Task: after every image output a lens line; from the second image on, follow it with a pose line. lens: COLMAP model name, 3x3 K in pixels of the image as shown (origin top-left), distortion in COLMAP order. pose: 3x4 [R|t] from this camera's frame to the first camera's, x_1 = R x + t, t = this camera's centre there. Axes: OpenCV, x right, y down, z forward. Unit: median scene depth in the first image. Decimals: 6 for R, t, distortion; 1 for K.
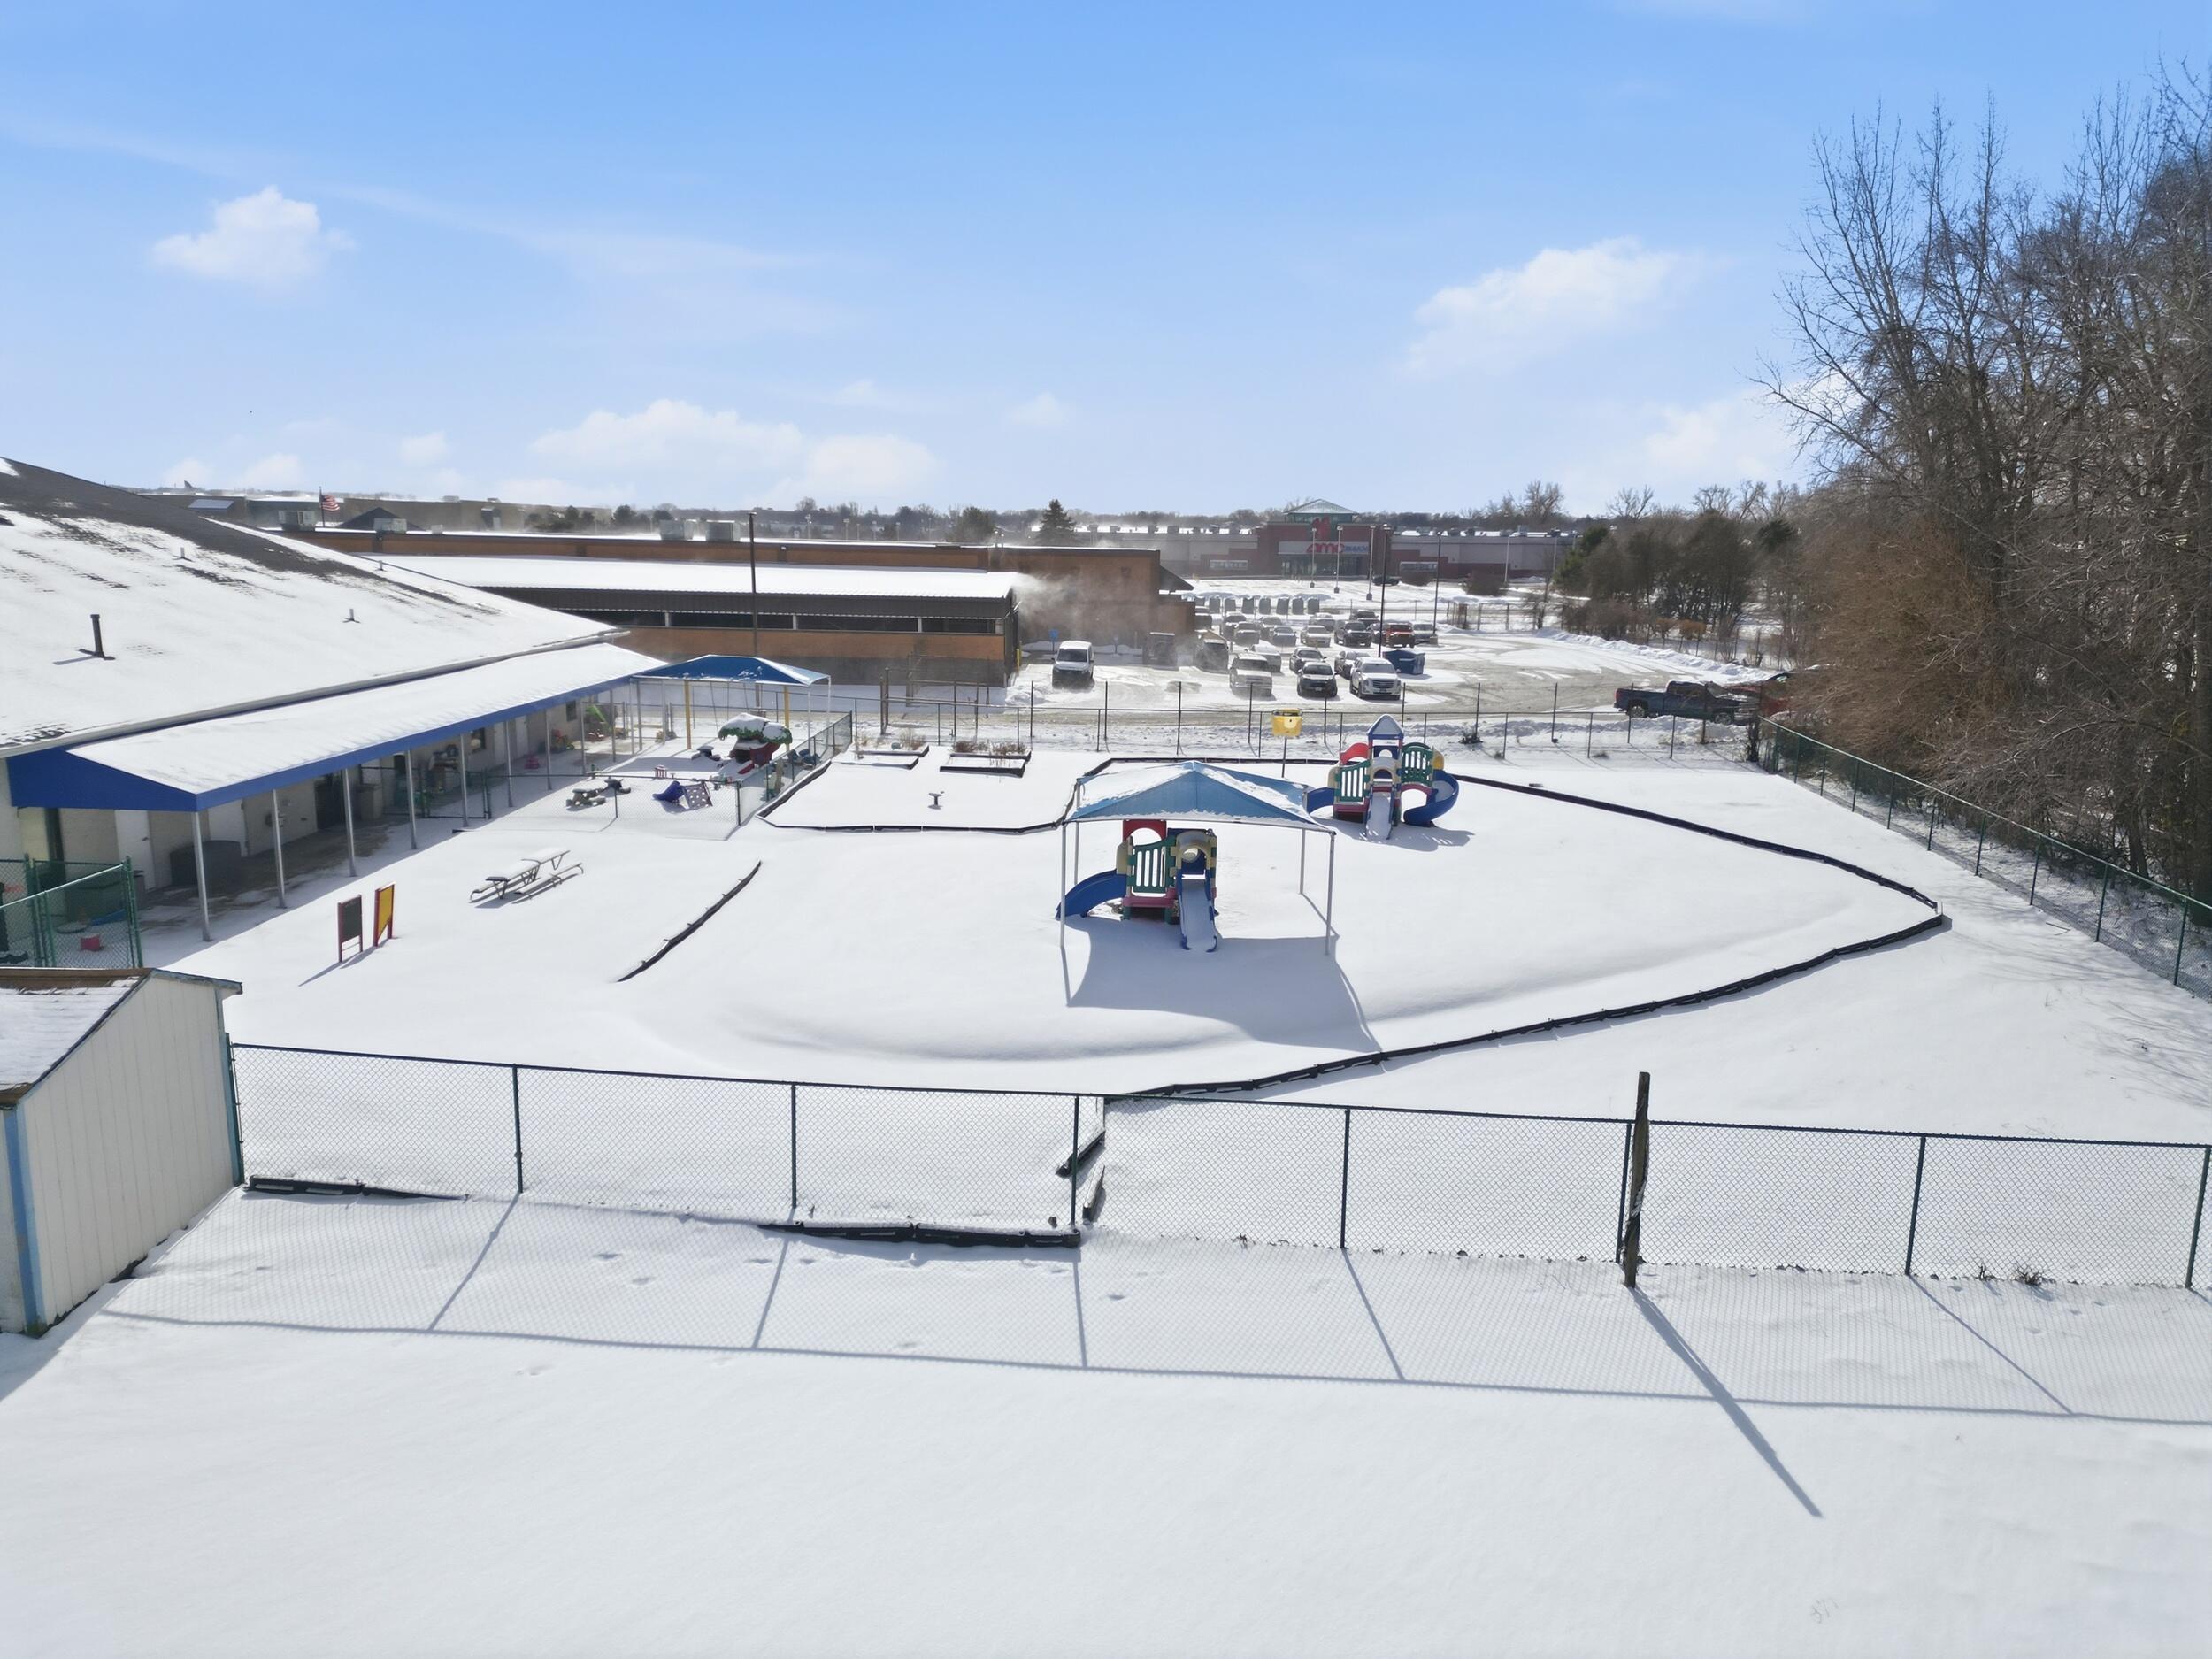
lens RADIAL K [[1518.7, 0, 1094.9], [0, 1518.7, 827.0], [0, 0, 1]] dist [0.090916, -0.087902]
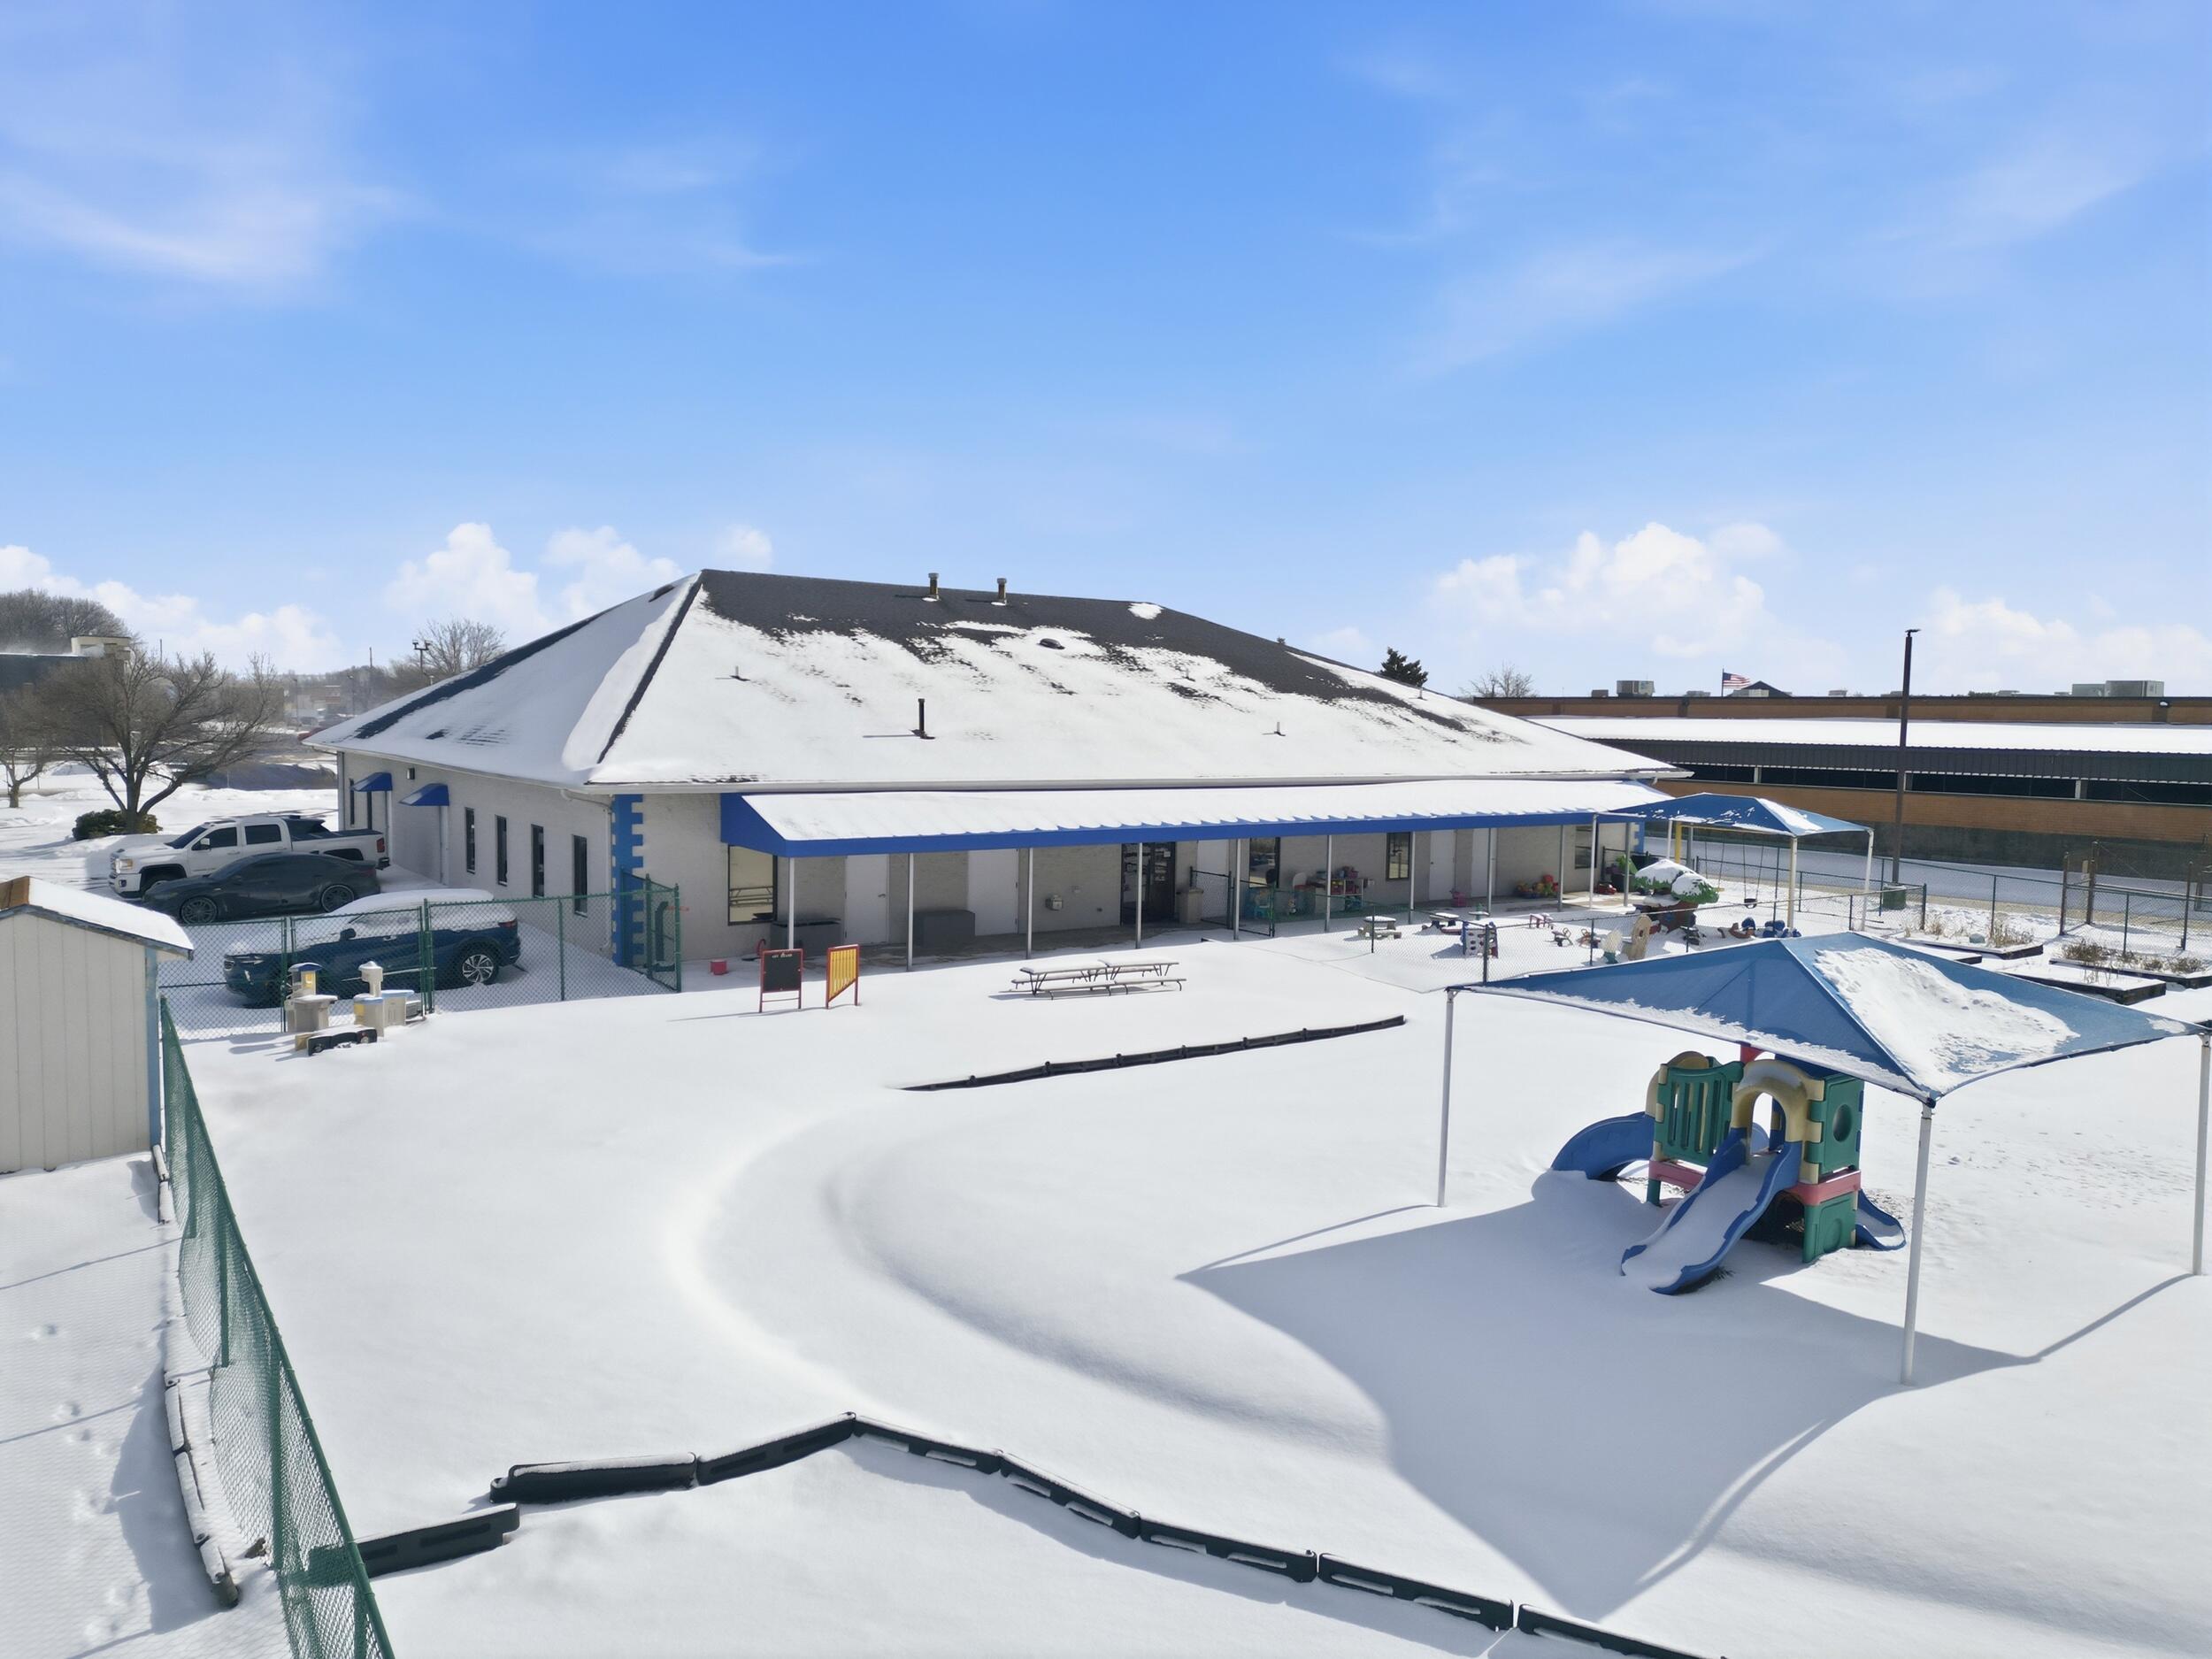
lens RADIAL K [[1518.7, 0, 1094.9], [0, 1518.7, 827.0], [0, 0, 1]] dist [0.090916, -0.087902]
pose [[0.608489, 0.066644, -0.790759, 0.370732], [-0.171618, 0.983937, -0.049136, -0.015386], [0.774783, 0.165607, 0.610152, 0.534286]]
